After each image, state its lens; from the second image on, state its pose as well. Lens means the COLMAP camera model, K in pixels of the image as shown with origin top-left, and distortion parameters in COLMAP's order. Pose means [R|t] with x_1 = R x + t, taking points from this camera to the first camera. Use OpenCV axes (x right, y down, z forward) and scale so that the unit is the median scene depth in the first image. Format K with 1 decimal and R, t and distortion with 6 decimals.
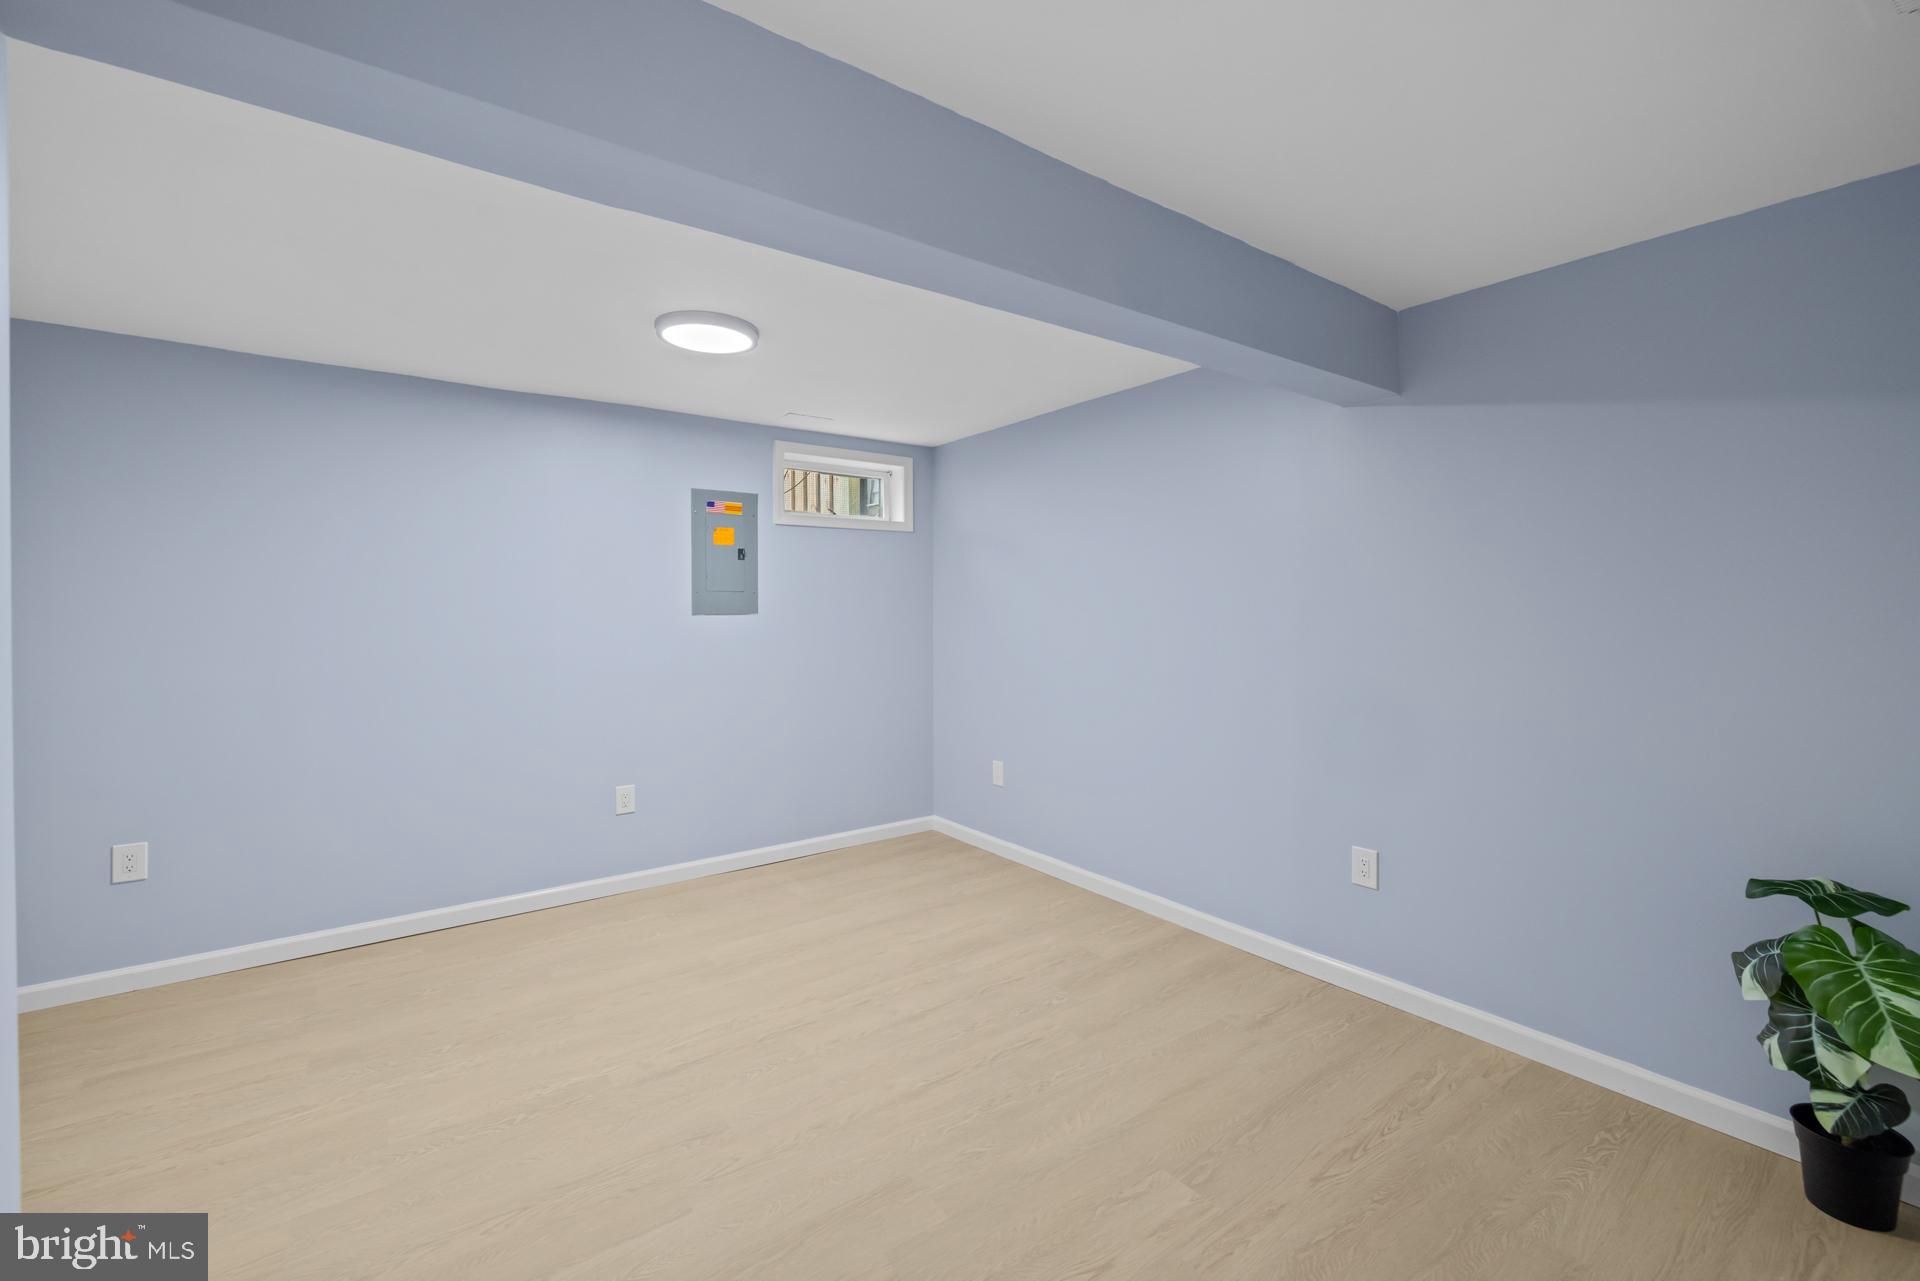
lens RADIAL K [[812.1, 0, 957.7], [0, 812.1, 622.5], [0, 0, 1]] dist [-0.000747, -0.000060]
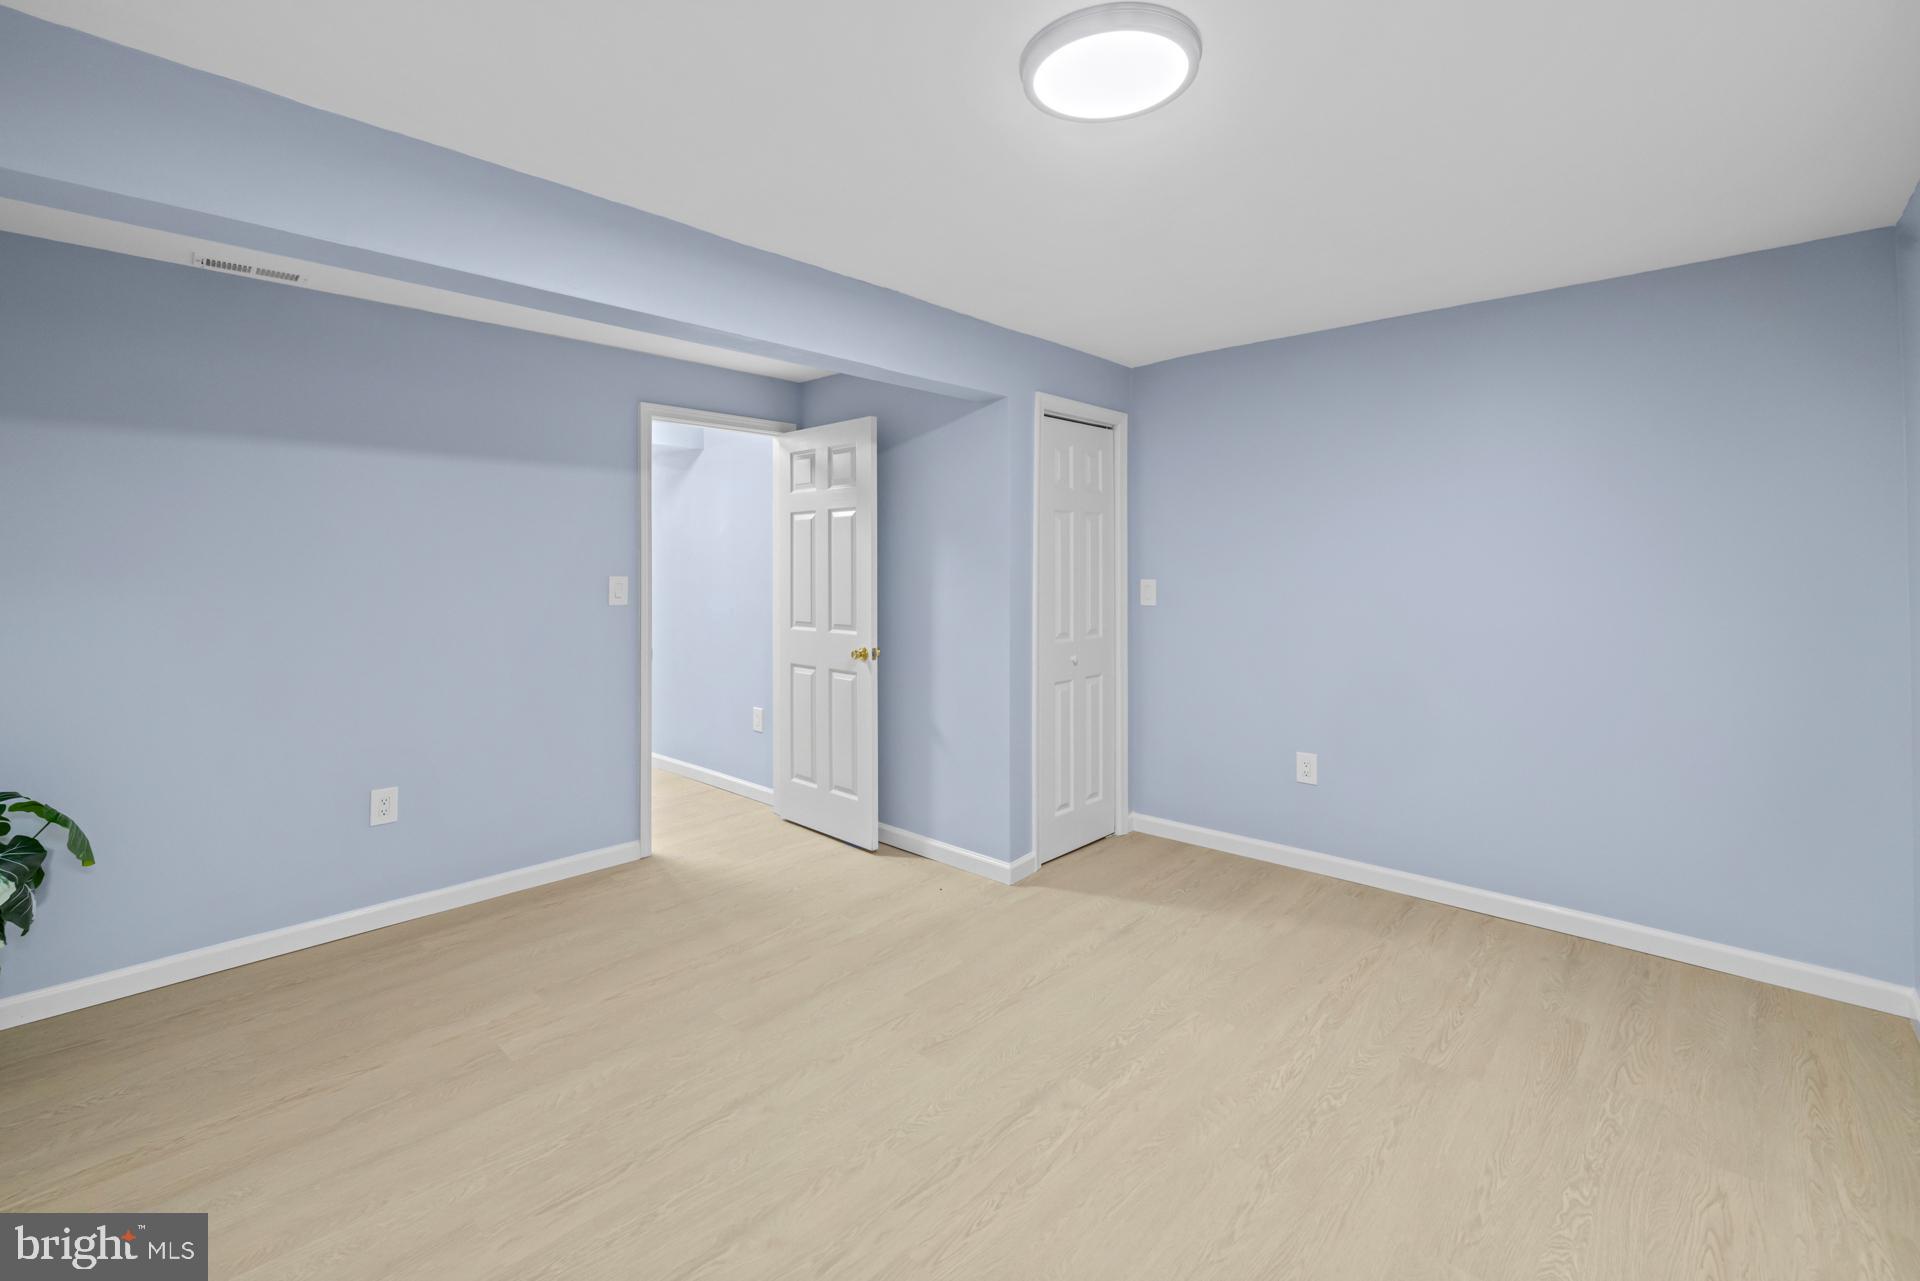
lens RADIAL K [[823.7, 0, 964.7], [0, 823.7, 555.4], [0, 0, 1]] dist [-0.000139, -0.000096]
pose [[-0.978633, -0.002340, -0.205602, -0.060189], [-0.003048, 0.999990, 0.003129, -0.015664], [0.205593, 0.003689, -0.978631, 1.068556]]
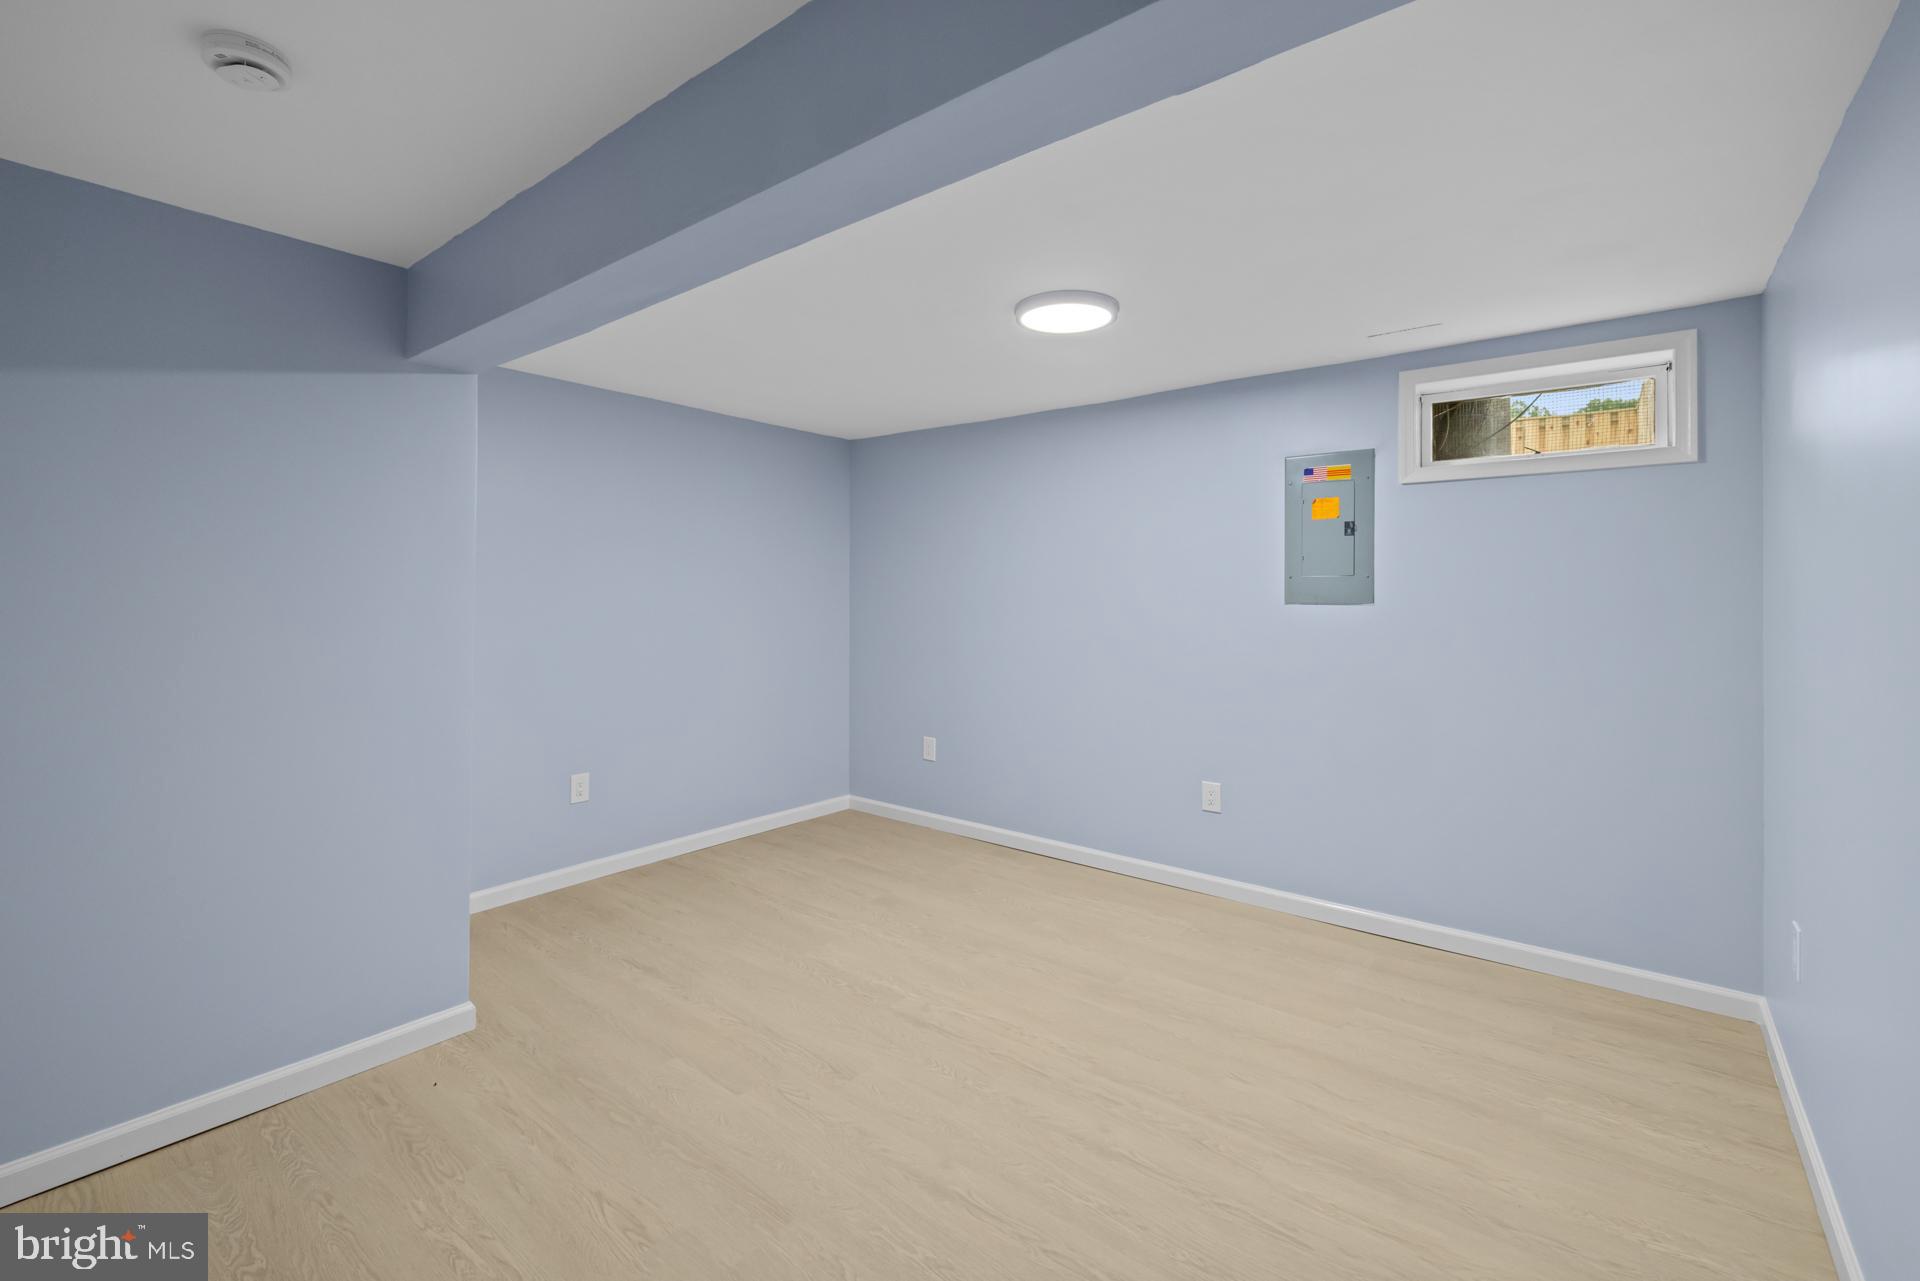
lens RADIAL K [[816.0, 0, 951.7], [0, 816.0, 588.4], [0, 0, 1]] dist [0.001709, 0.000210]
pose [[0.258232, -0.002575, -0.966079, 0.412624], [-0.022239, 0.999716, -0.008609, -0.010431], [0.965827, 0.023708, 0.258102, 0.433011]]
